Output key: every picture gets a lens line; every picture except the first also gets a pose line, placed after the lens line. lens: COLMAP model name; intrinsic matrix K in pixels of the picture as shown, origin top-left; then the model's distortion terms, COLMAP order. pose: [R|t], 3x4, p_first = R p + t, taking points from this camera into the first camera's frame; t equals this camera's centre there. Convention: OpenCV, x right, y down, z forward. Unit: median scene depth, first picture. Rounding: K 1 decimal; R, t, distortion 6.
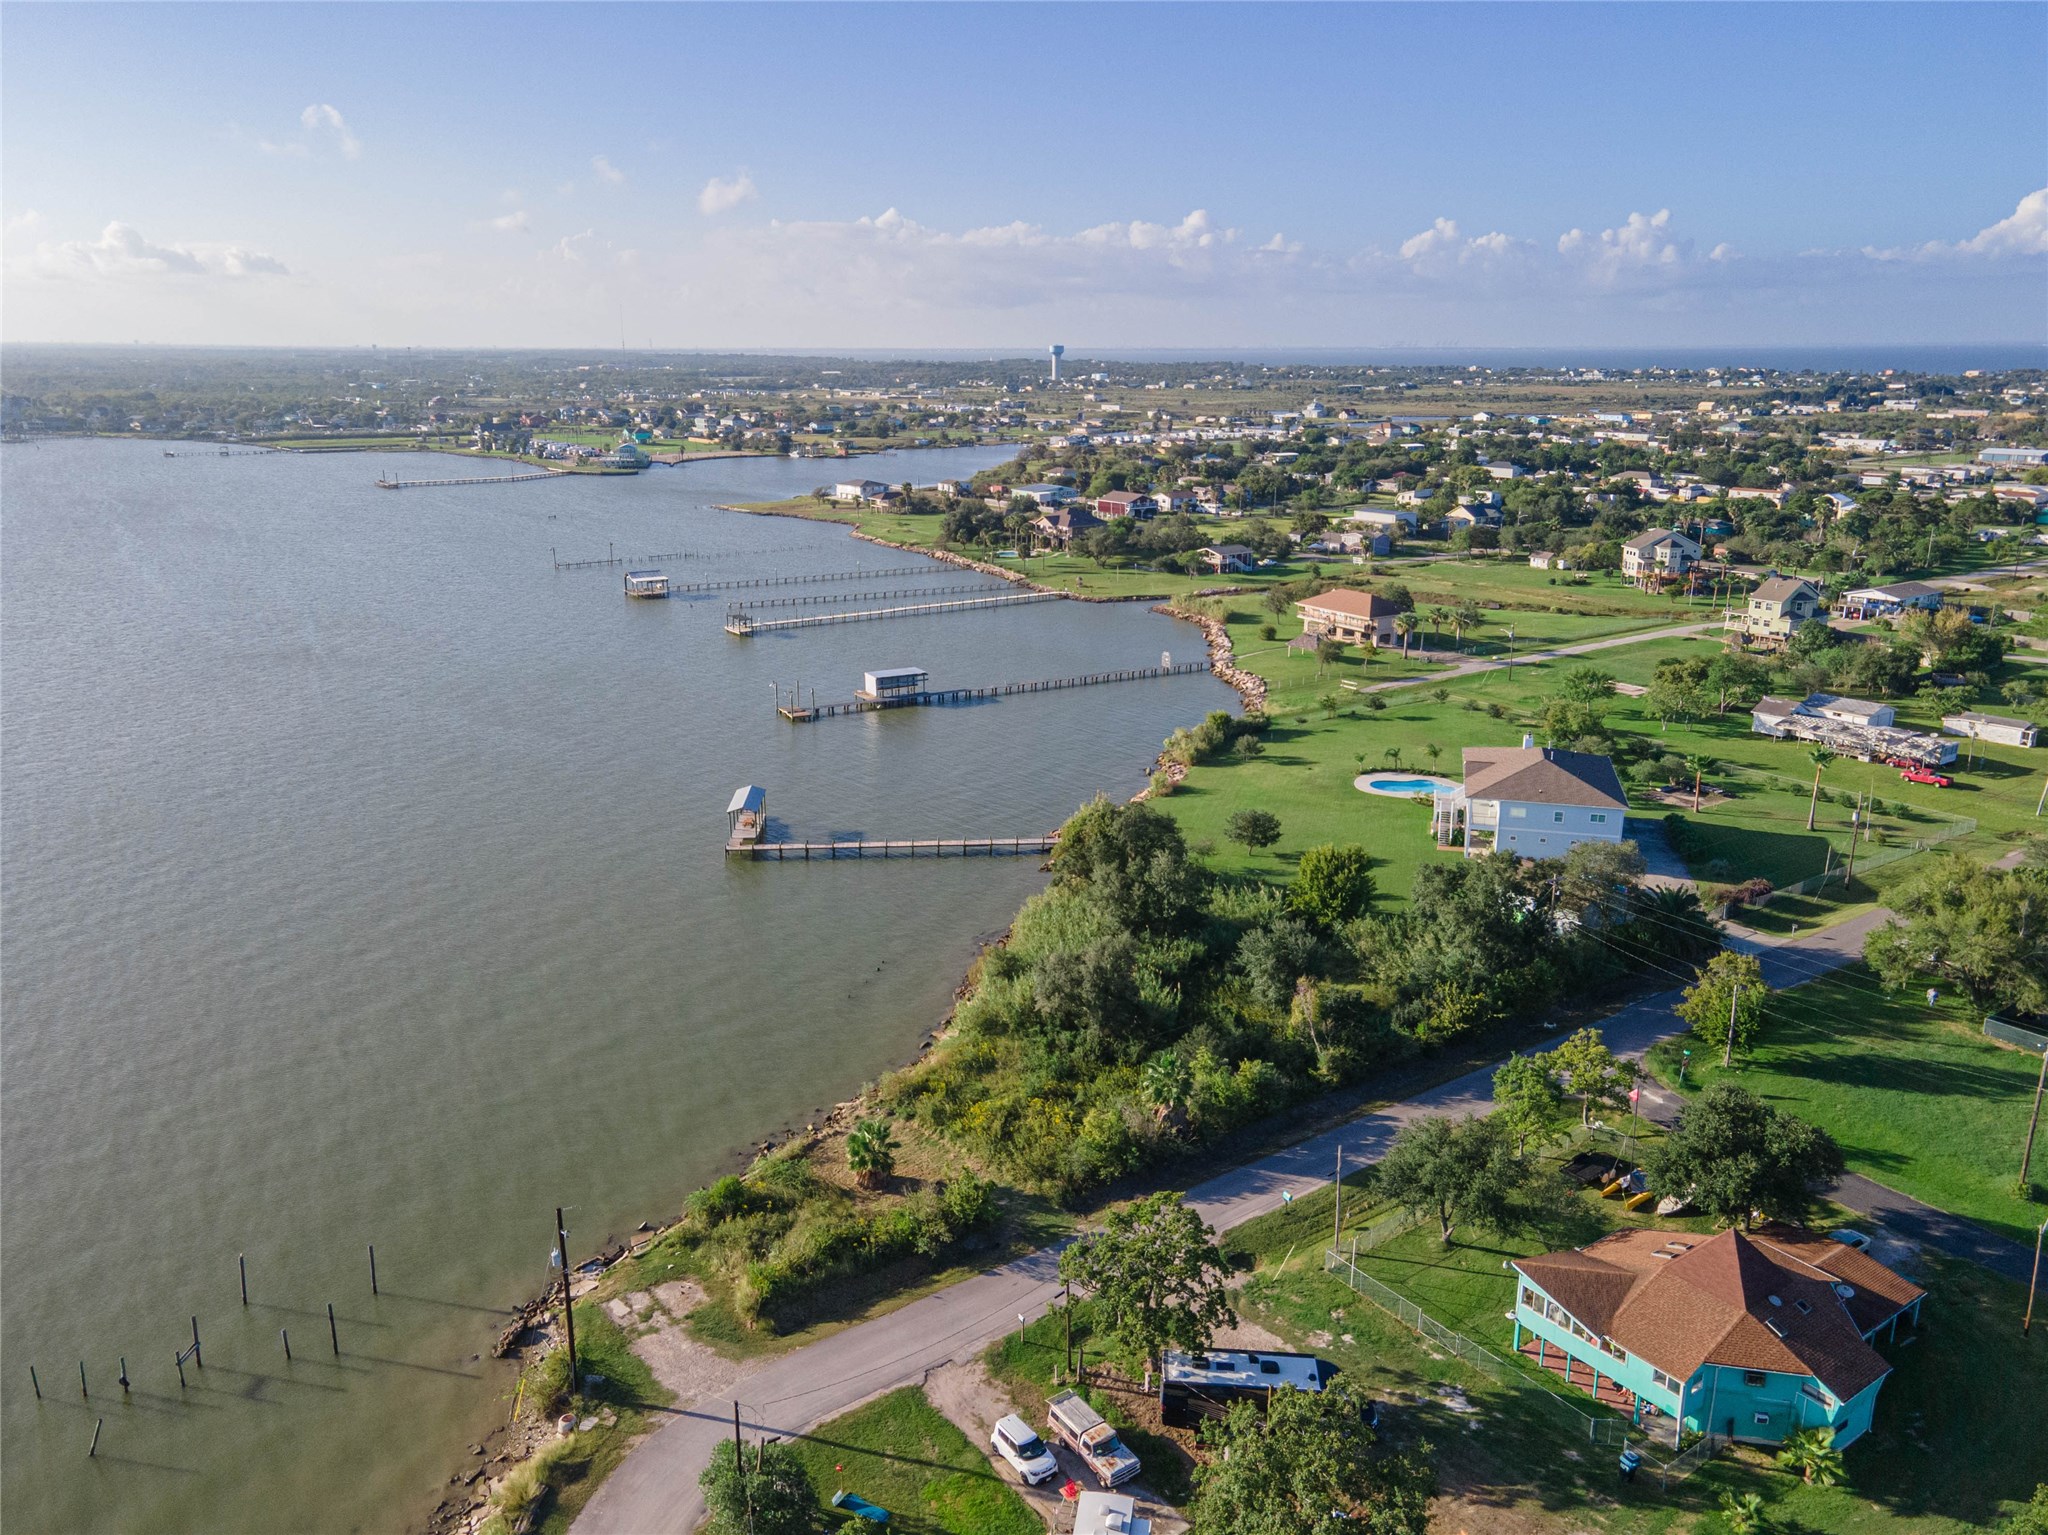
lens RADIAL K [[1494.2, 0, 1028.3], [0, 1494.2, 772.5], [0, 0, 1]] dist [0.021308, 0.052552]
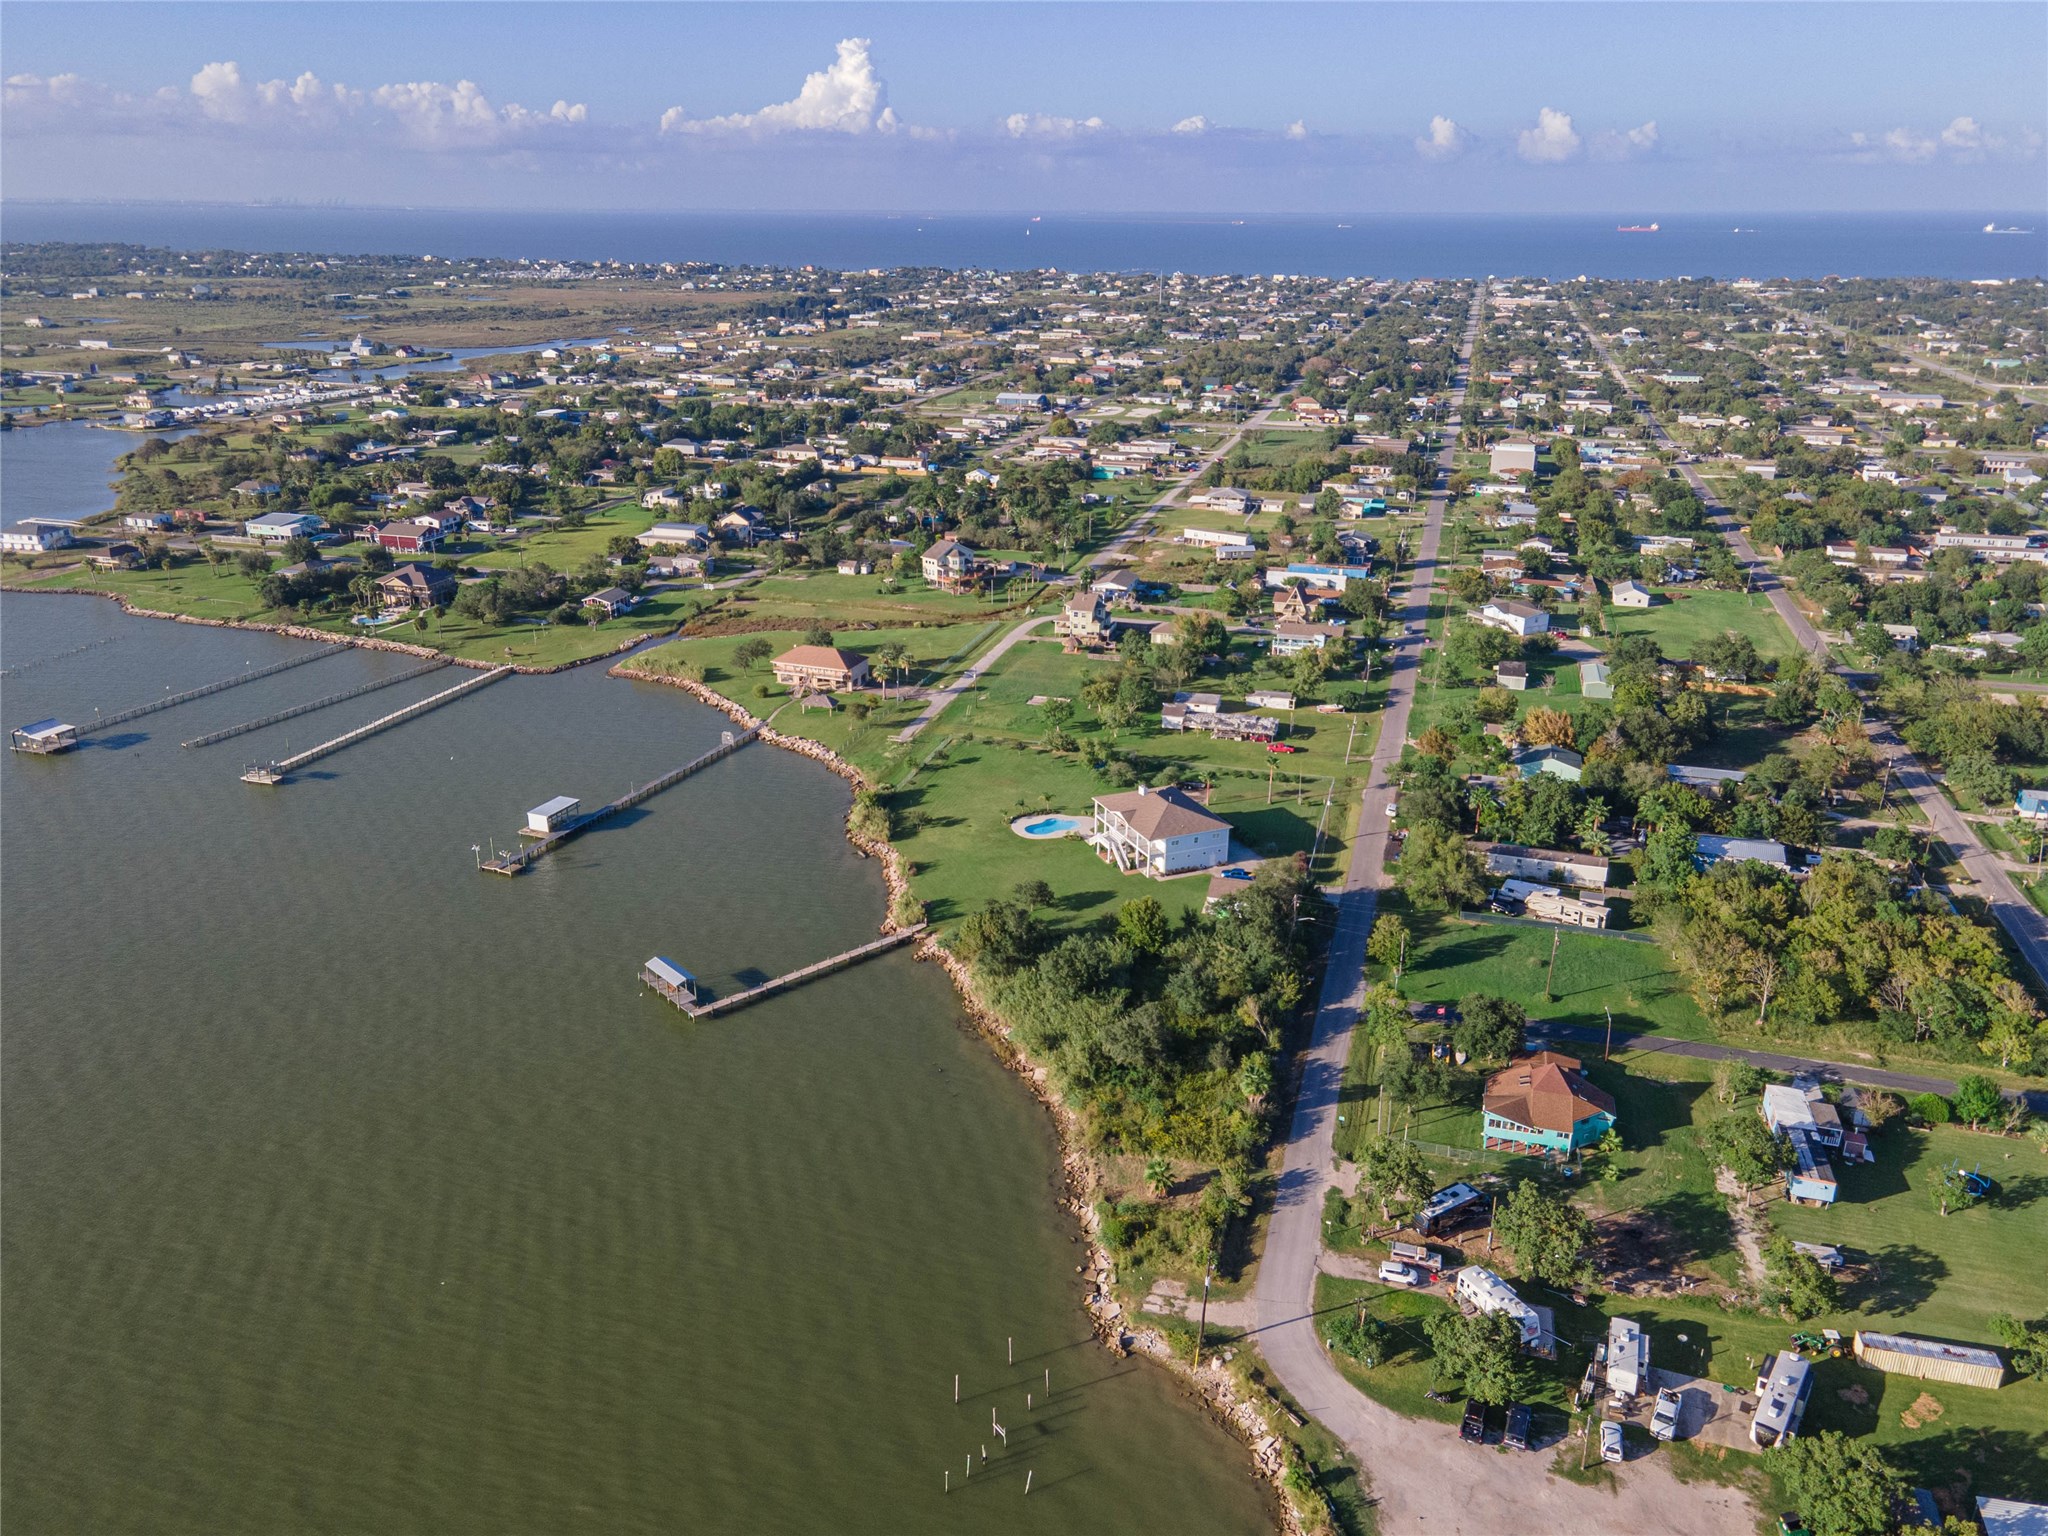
lens RADIAL K [[1494.2, 0, 1028.3], [0, 1494.2, 773.0], [0, 0, 1]] dist [0.021308, 0.052552]
pose [[0.784412, -0.209389, 0.583828, -0.461009], [0.161298, 0.977772, 0.133962, -0.184991], [-0.598900, -0.010911, 0.800749, -0.111248]]
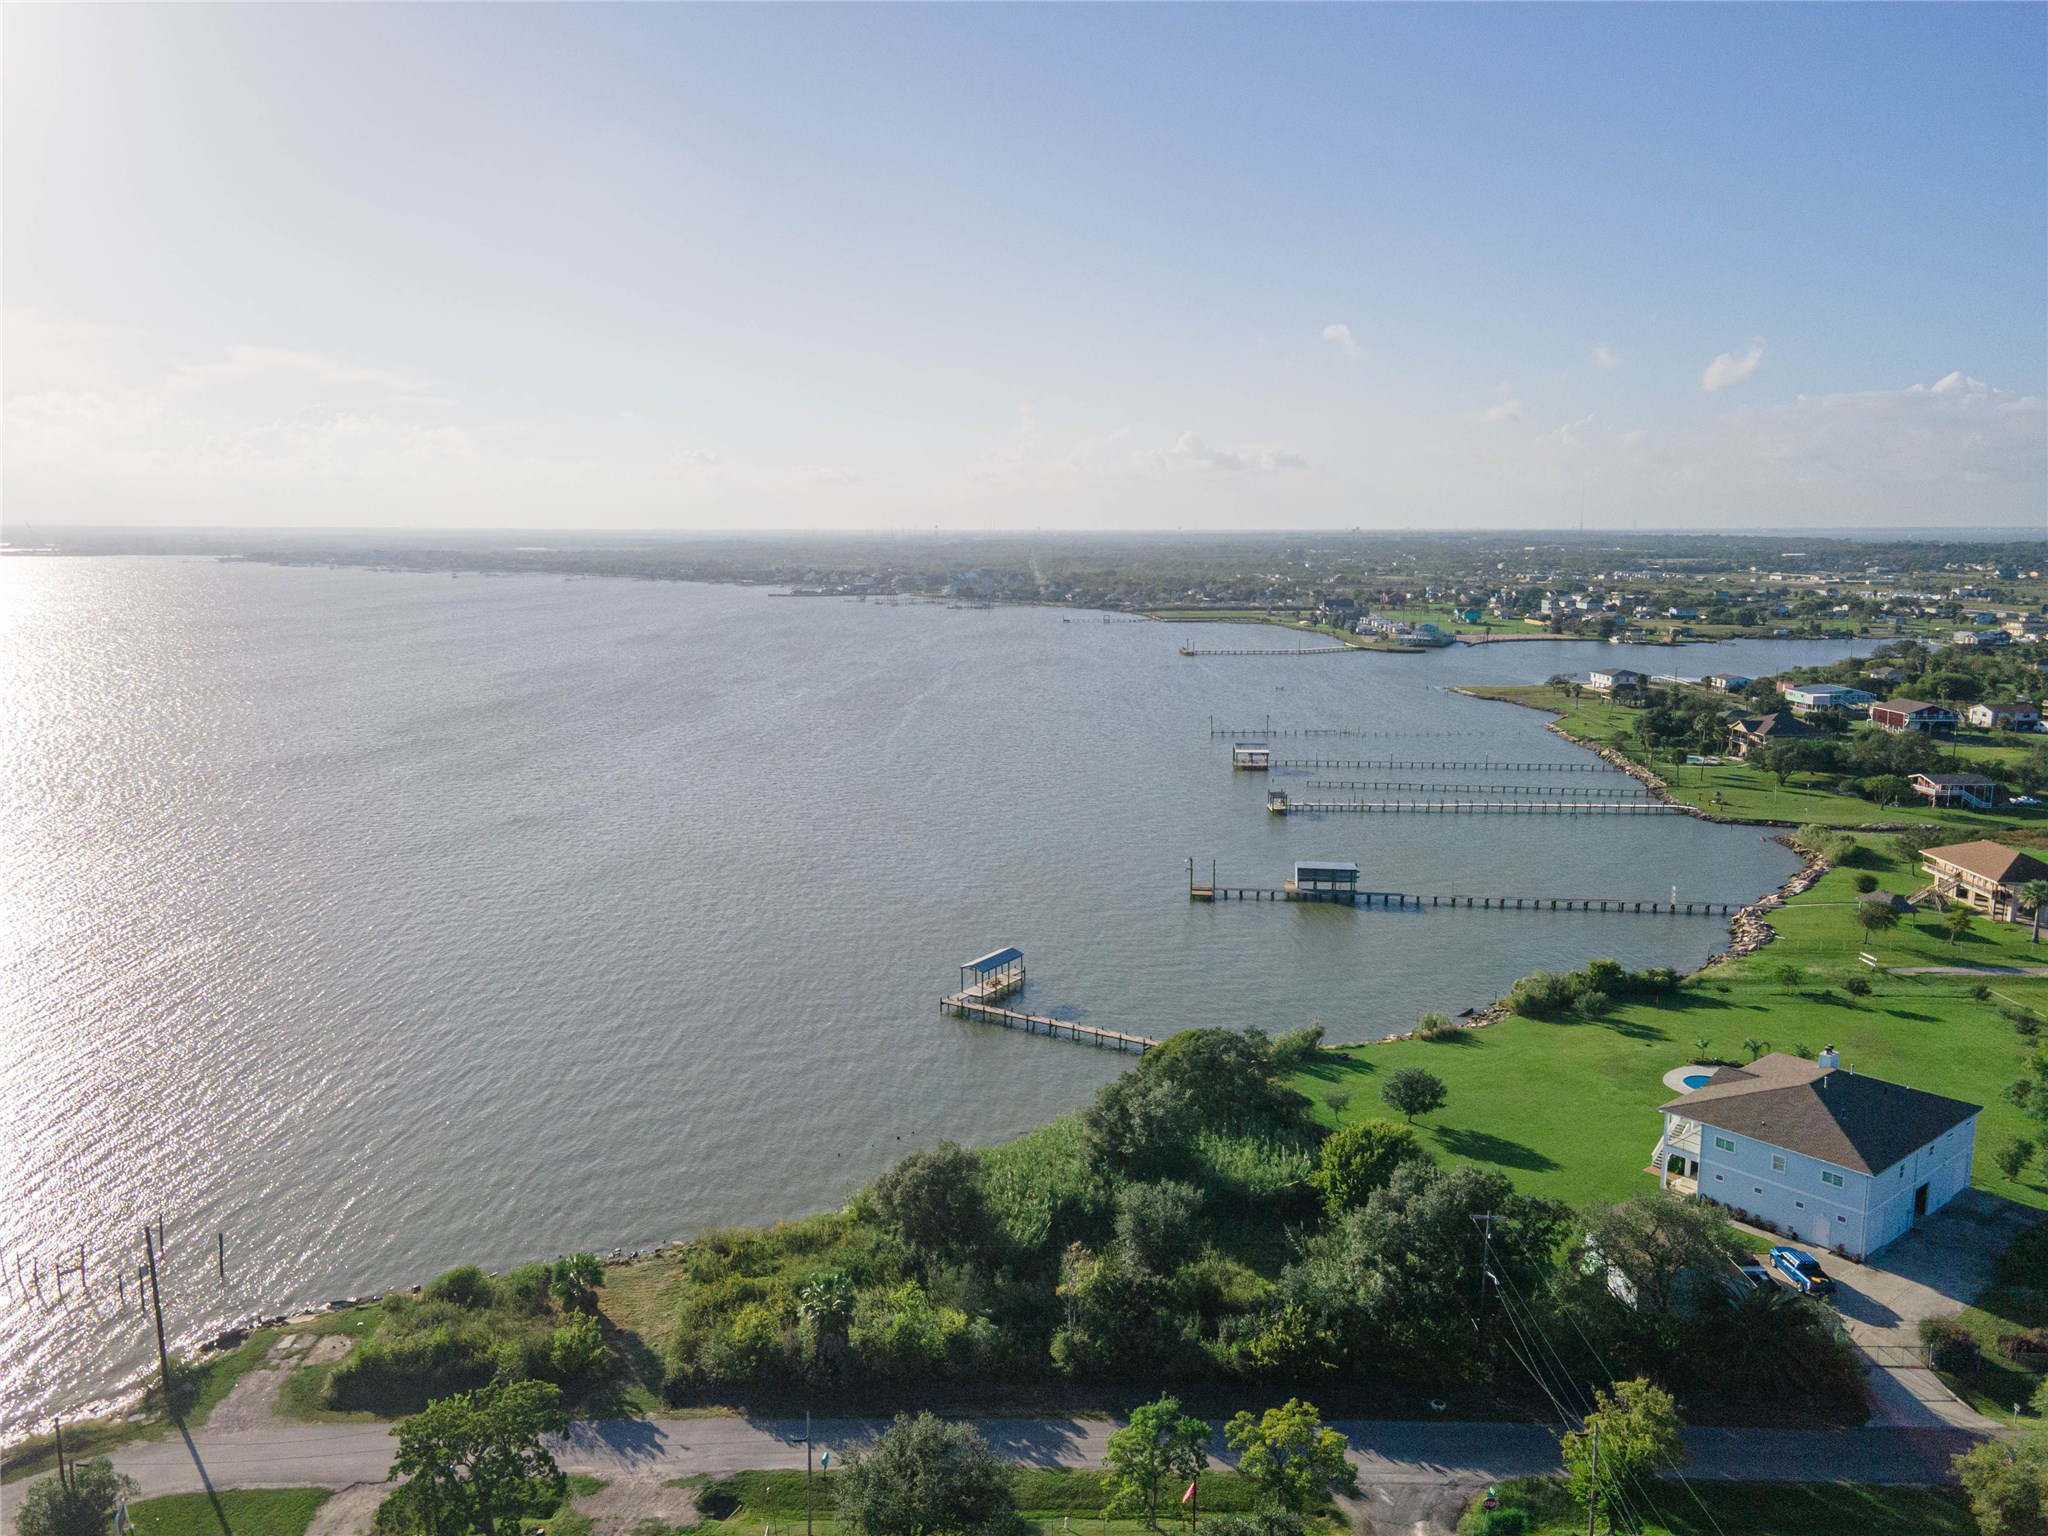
lens RADIAL K [[1494.2, 0, 1028.3], [0, 1494.2, 773.0], [0, 0, 1]] dist [0.021308, 0.052552]
pose [[0.816199, 0.096005, -0.569738, 0.300528], [-0.160283, 0.985018, -0.063637, -0.034734], [0.555093, 0.143260, 0.819359, 0.105961]]
